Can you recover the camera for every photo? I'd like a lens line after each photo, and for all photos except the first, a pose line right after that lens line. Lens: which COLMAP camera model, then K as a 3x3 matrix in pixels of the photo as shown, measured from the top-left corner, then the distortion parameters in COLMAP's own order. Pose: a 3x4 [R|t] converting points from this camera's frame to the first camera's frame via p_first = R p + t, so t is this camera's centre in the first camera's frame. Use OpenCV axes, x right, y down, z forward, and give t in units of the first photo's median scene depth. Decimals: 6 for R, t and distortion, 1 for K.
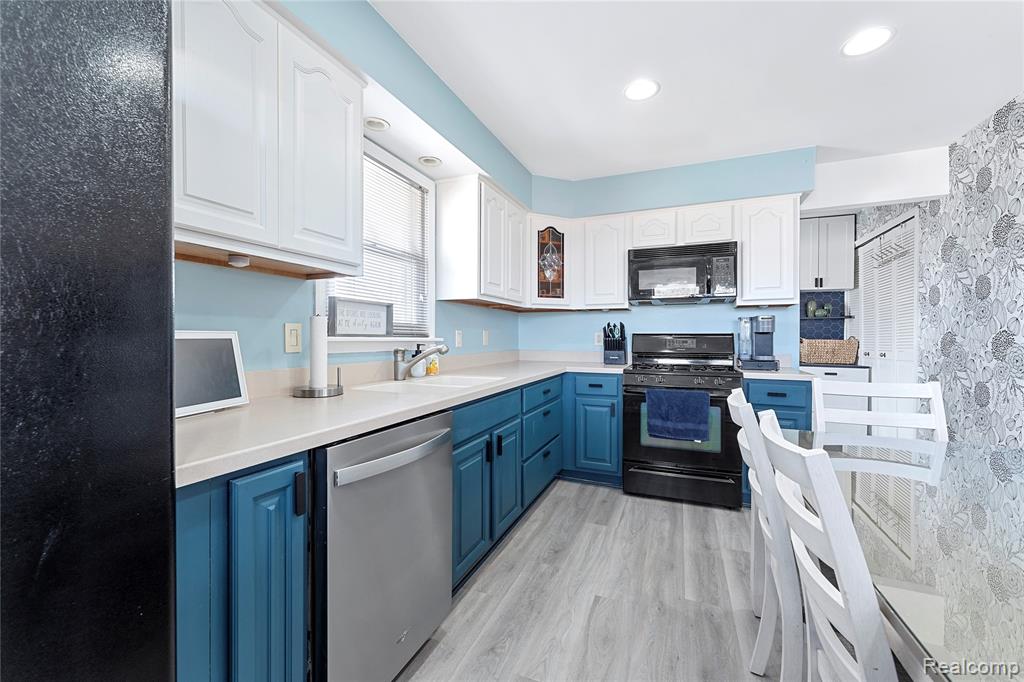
lens RADIAL K [[412.3, 0, 509.6], [0, 412.3, 336.8], [0, 0, 1]] dist [0.003521, 0.000101]
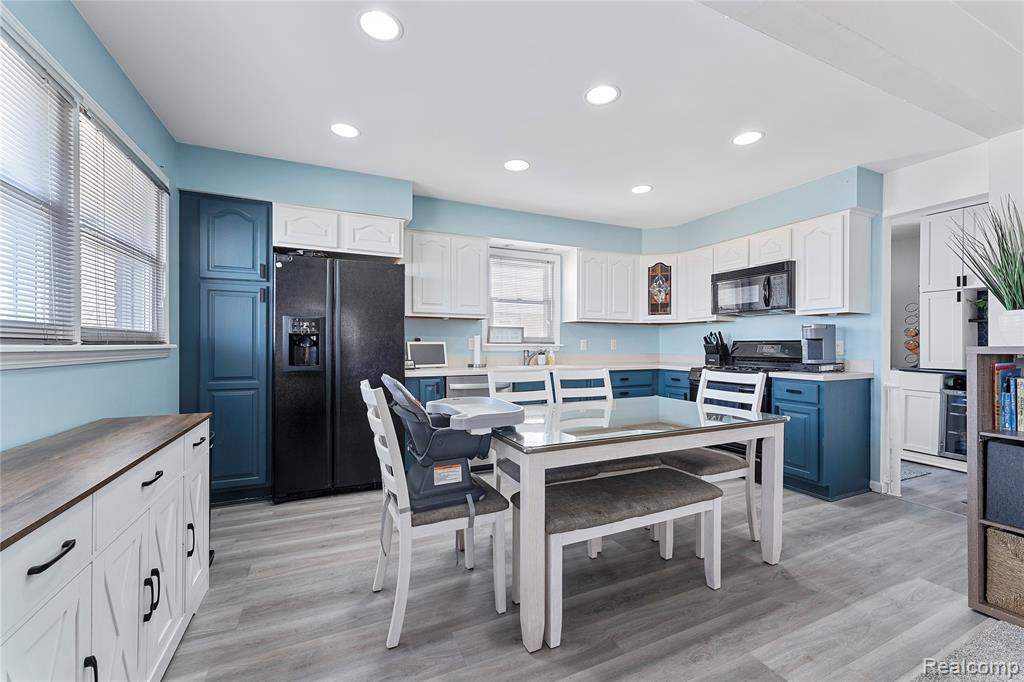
lens RADIAL K [[412.3, 0, 514.8], [0, 412.3, 344.8], [0, 0, 1]] dist [0.003521, 0.000101]
pose [[0.733606, -0.002046, -0.679572, 0.754303], [0.002276, 0.999997, -0.000554, 0.004399], [0.679571, -0.001140, 0.733609, -0.363289]]
